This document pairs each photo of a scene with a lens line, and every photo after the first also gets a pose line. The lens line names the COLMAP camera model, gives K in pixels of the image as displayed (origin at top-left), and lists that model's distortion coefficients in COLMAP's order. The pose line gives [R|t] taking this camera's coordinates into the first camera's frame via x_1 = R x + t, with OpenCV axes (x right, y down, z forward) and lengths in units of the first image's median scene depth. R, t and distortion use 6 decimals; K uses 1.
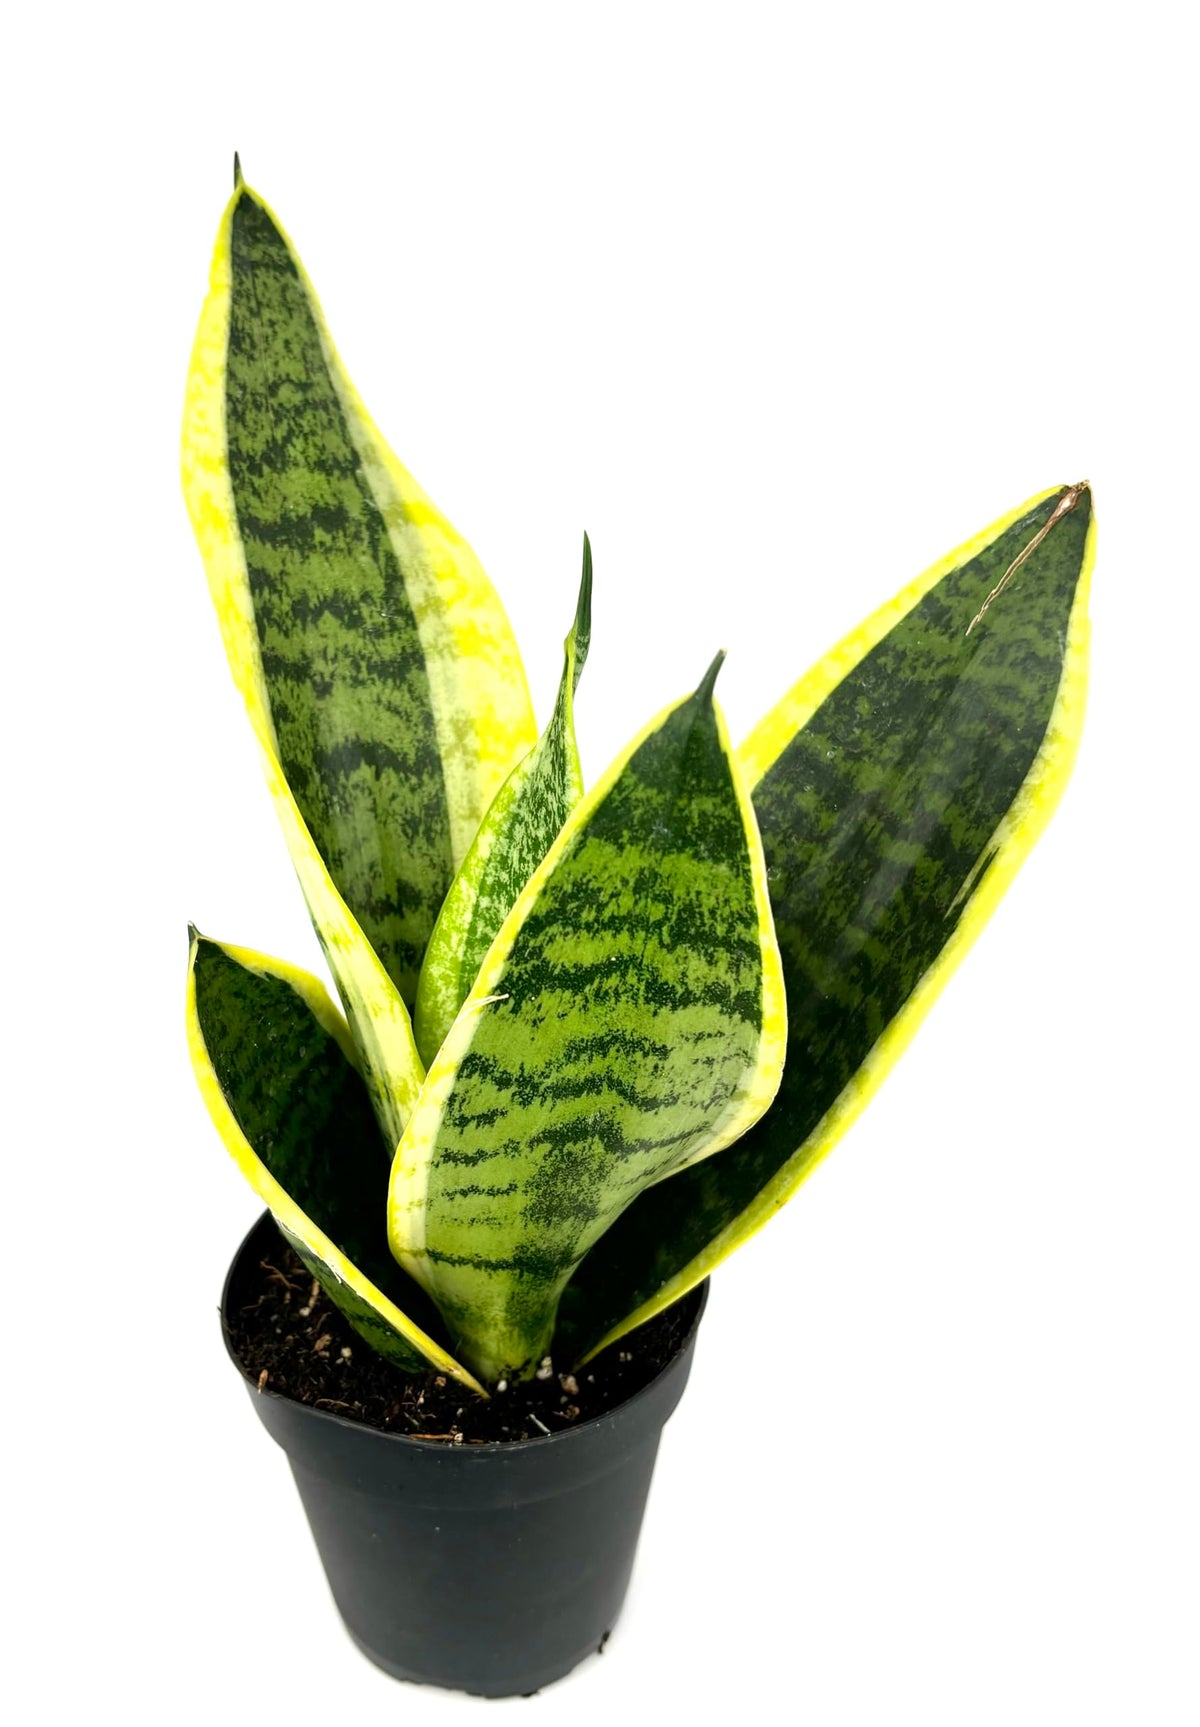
lens RADIAL K [[2492.3, 0, 596.8], [0, 2492.3, 864.0], [0, 0, 1]] dist [-0.138186, 0.000000]
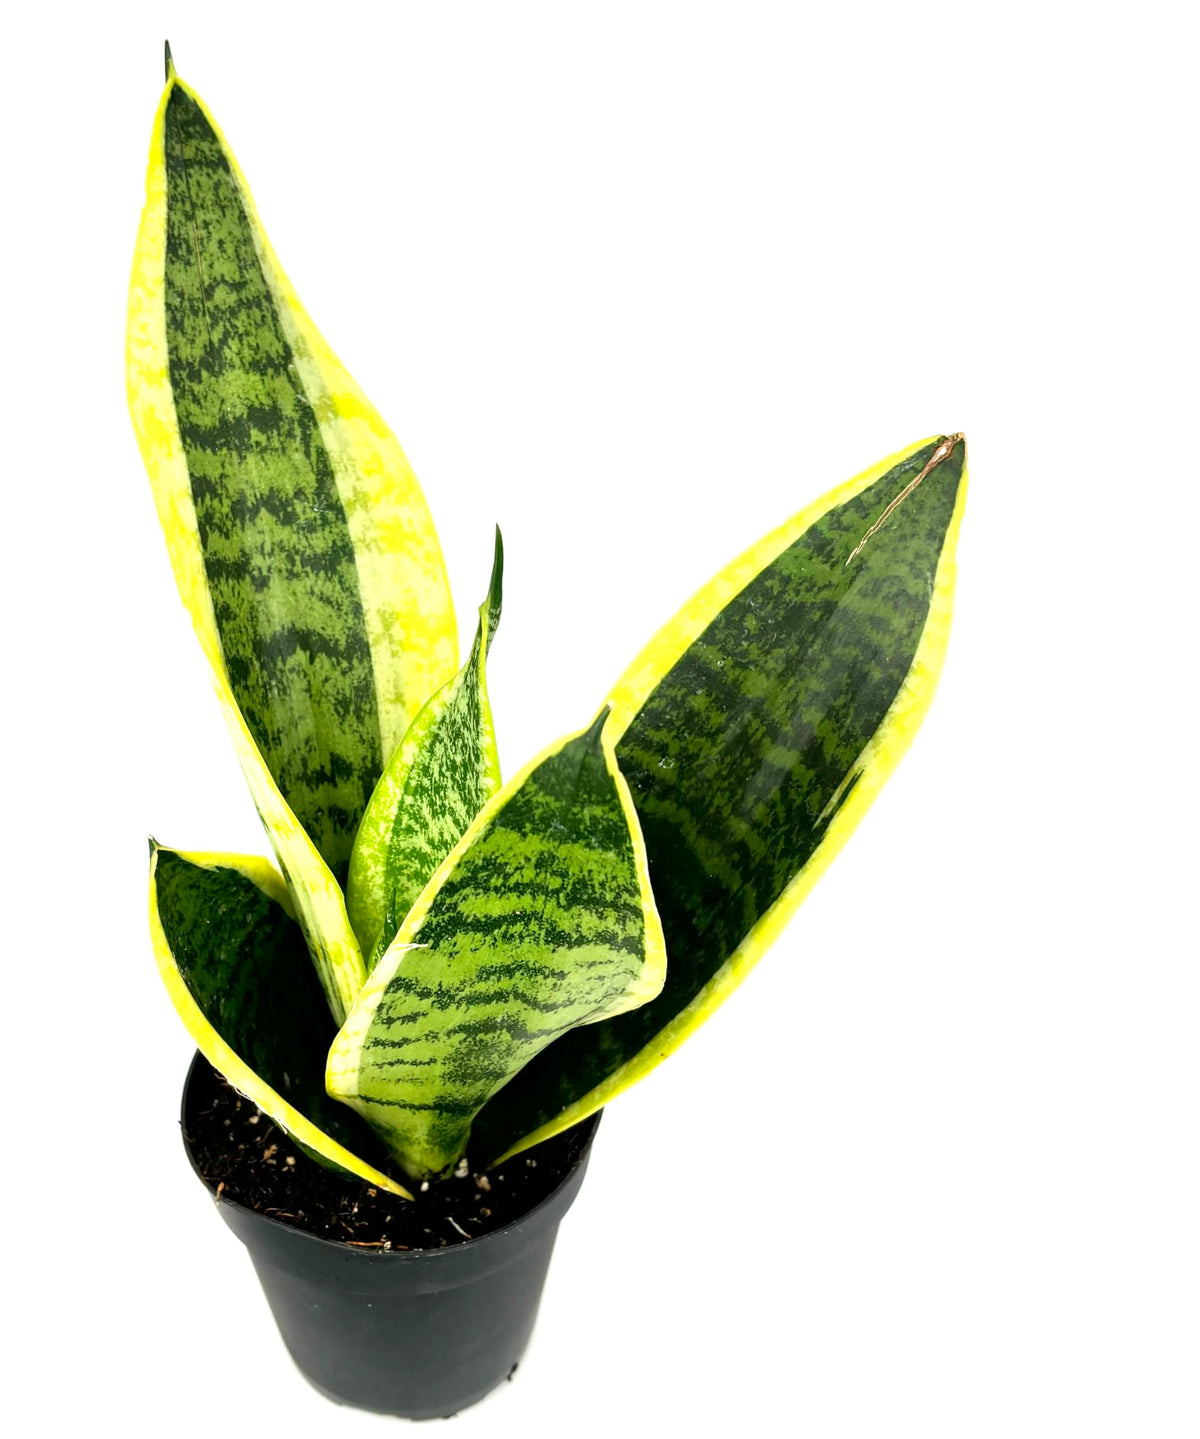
lens RADIAL K [[2988.8, 0, 601.3], [0, 2988.8, 719.5], [0, 0, 1]] dist [-0.148454, 0.000000]
pose [[0.999803, 0.011320, 0.016296, 0.019581], [-0.015227, 0.964298, 0.264380, -0.375024], [-0.012721, -0.264576, 0.964281, -0.293899]]
